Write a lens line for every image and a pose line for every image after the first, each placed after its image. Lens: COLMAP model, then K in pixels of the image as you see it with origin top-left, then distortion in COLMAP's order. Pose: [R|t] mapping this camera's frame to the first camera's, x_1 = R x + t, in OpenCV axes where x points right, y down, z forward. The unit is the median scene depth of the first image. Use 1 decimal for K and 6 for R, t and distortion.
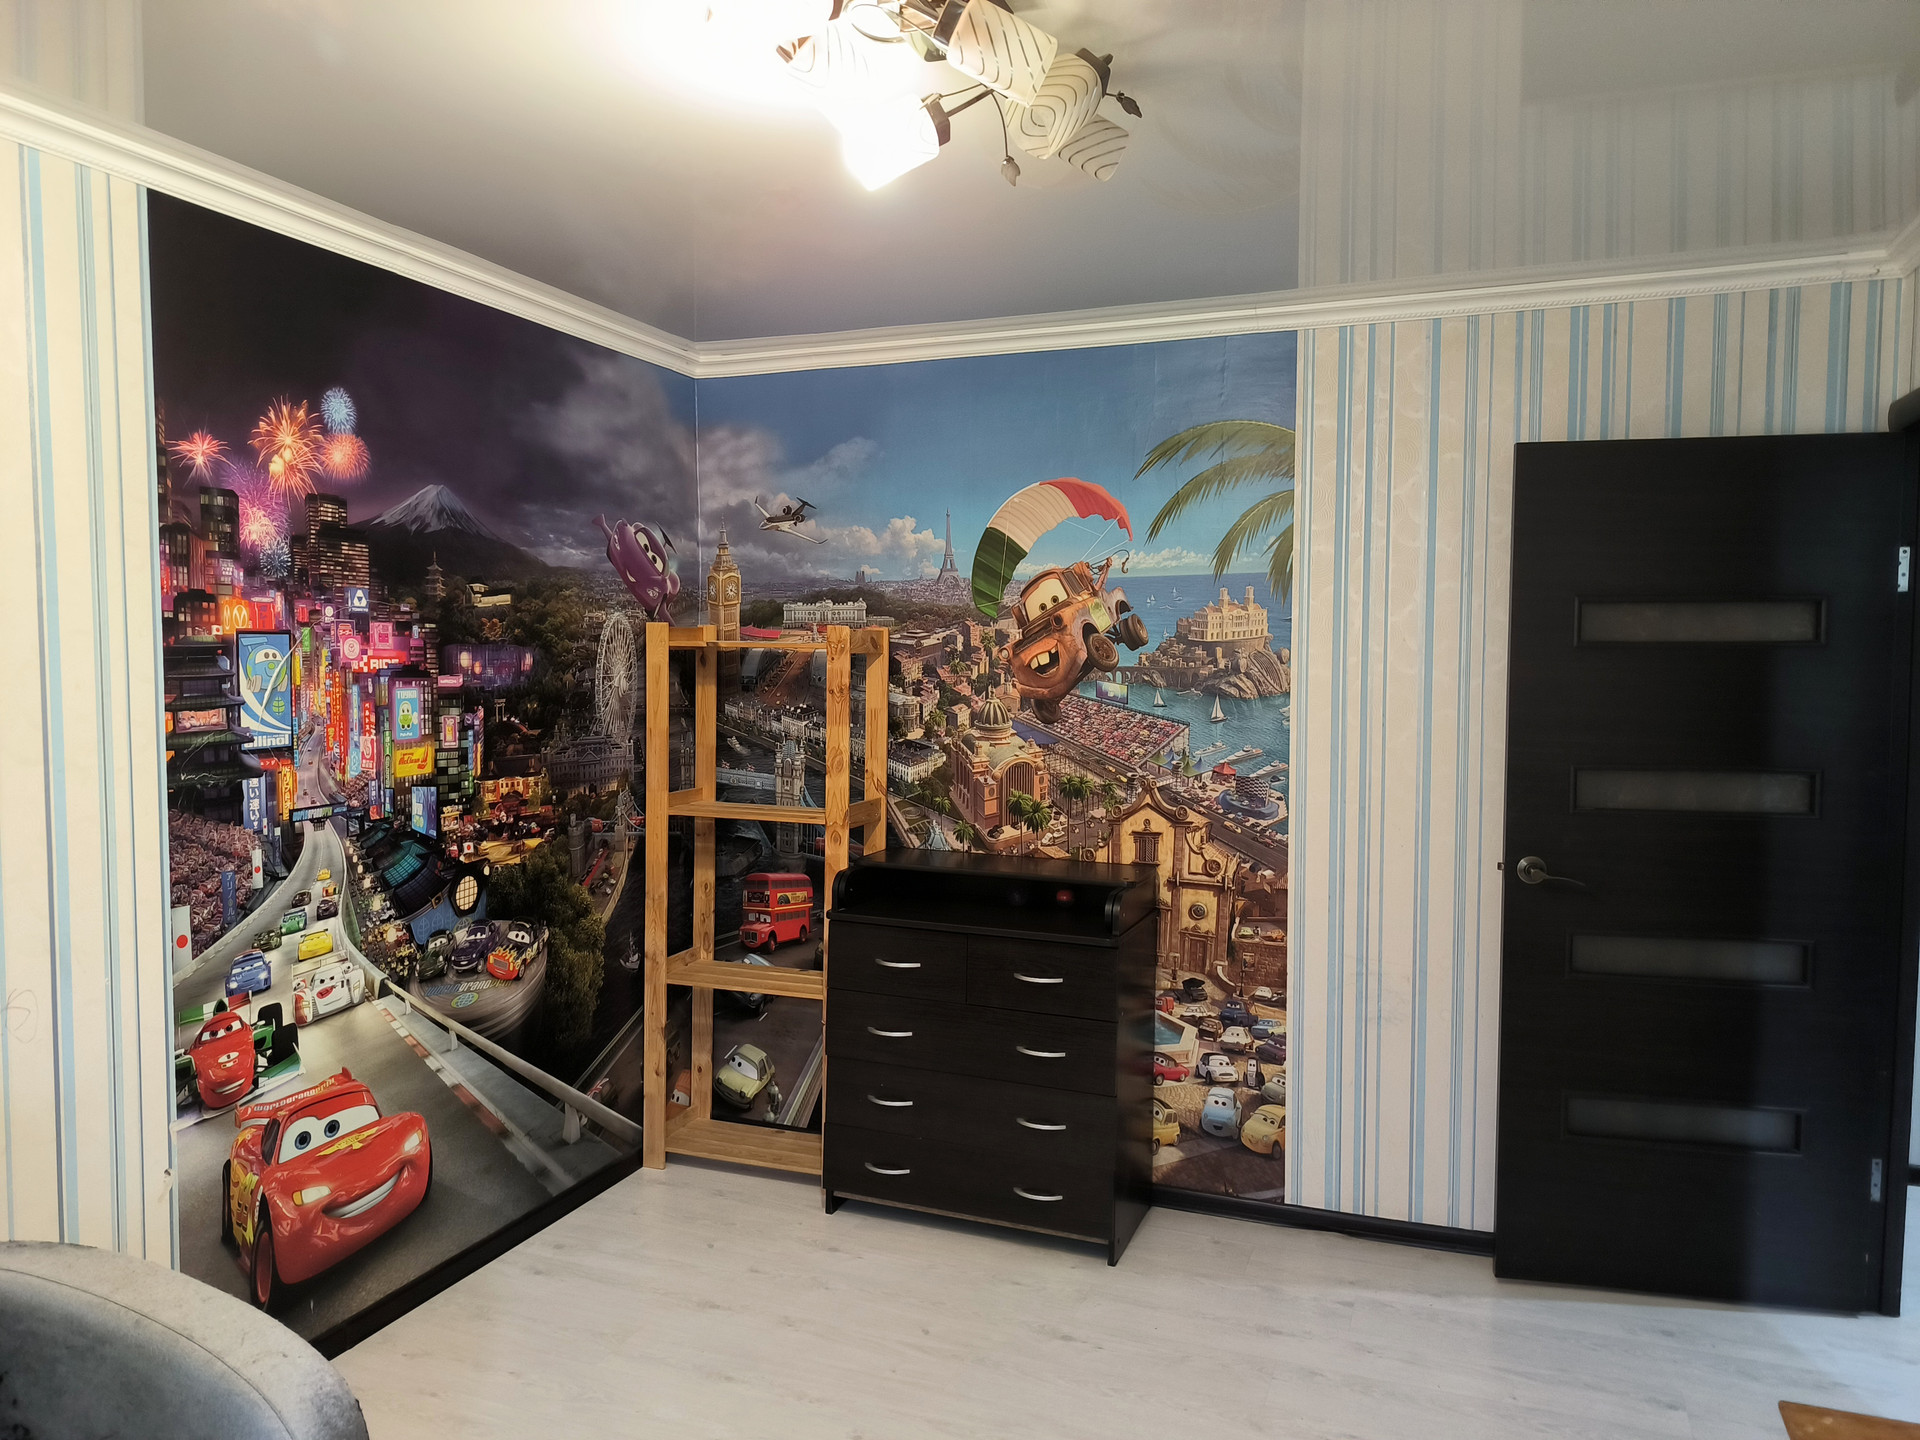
lens RADIAL K [[1339.2, 0, 959.3], [0, 1339.2, 720.4], [0, 0, 1]] dist [0.056667, -0.052008]
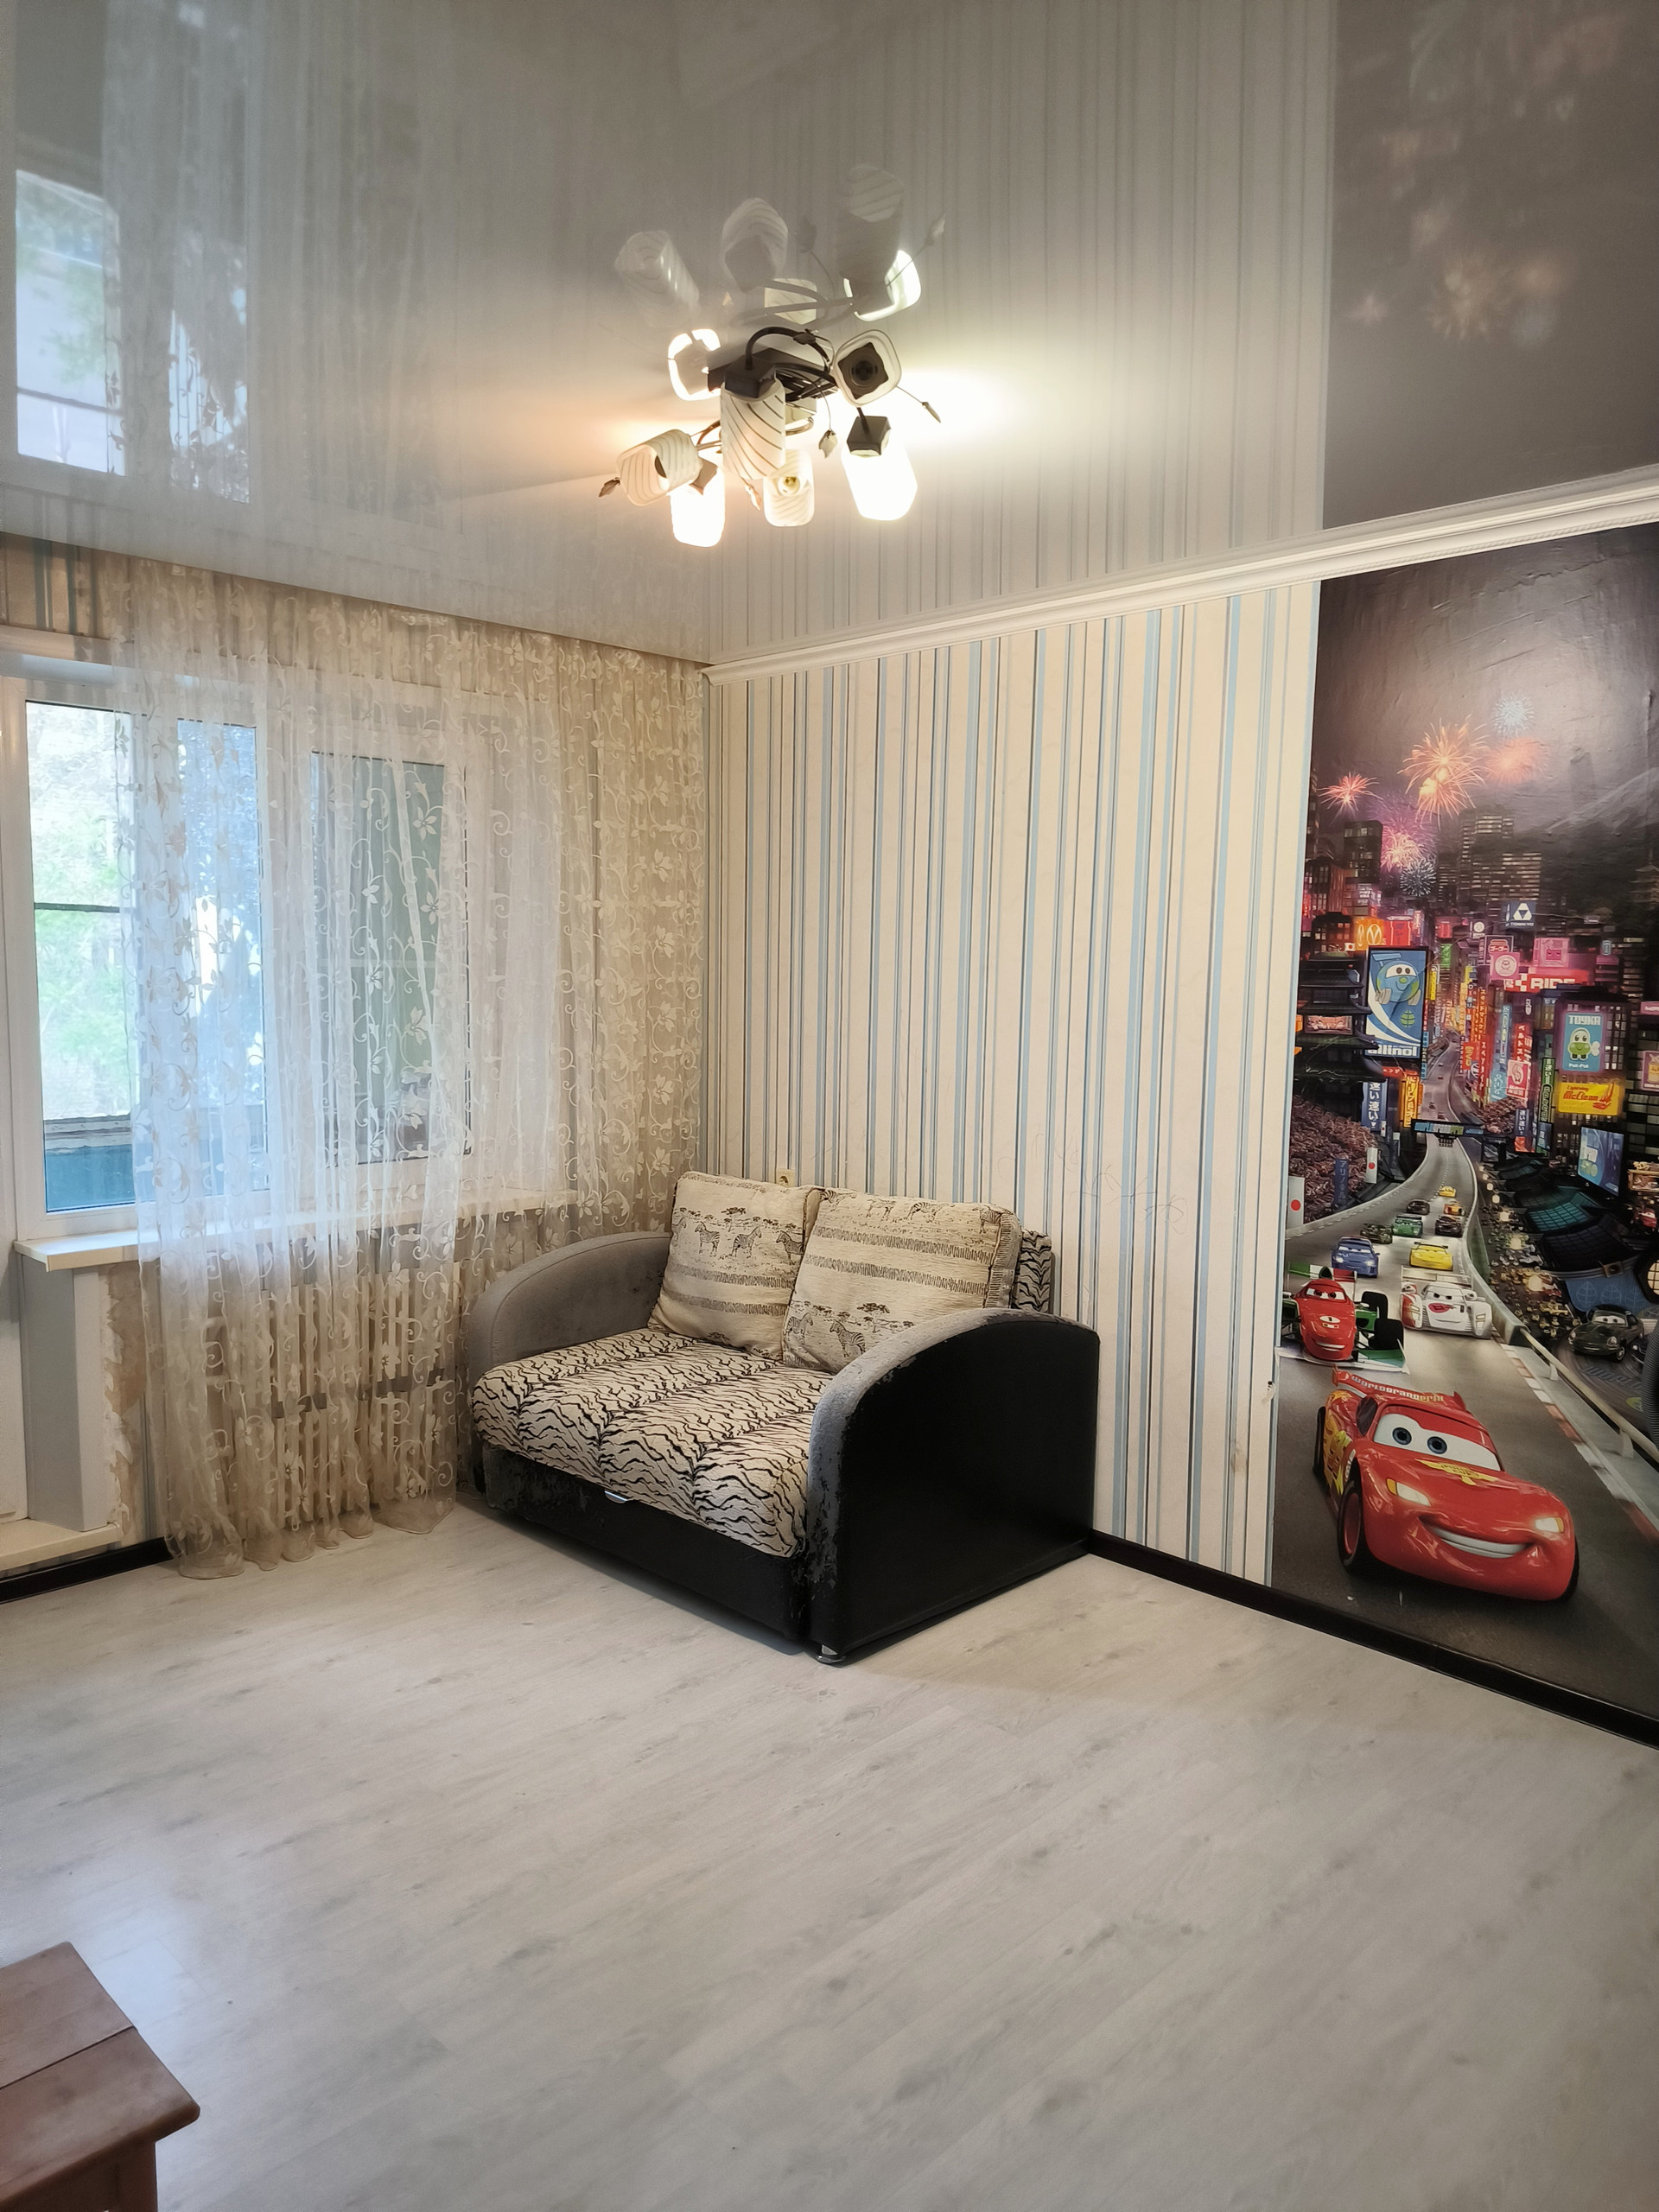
lens RADIAL K [[1542.8, 0, 828.5], [0, 1542.8, 1109.4], [0, 0, 1]] dist [0.056667, -0.052008]
pose [[-0.393599, 0.083420, -0.915490, 0.758439], [-0.069663, 0.990304, 0.120187, -0.052581], [0.916639, 0.111081, -0.383971, 1.015185]]
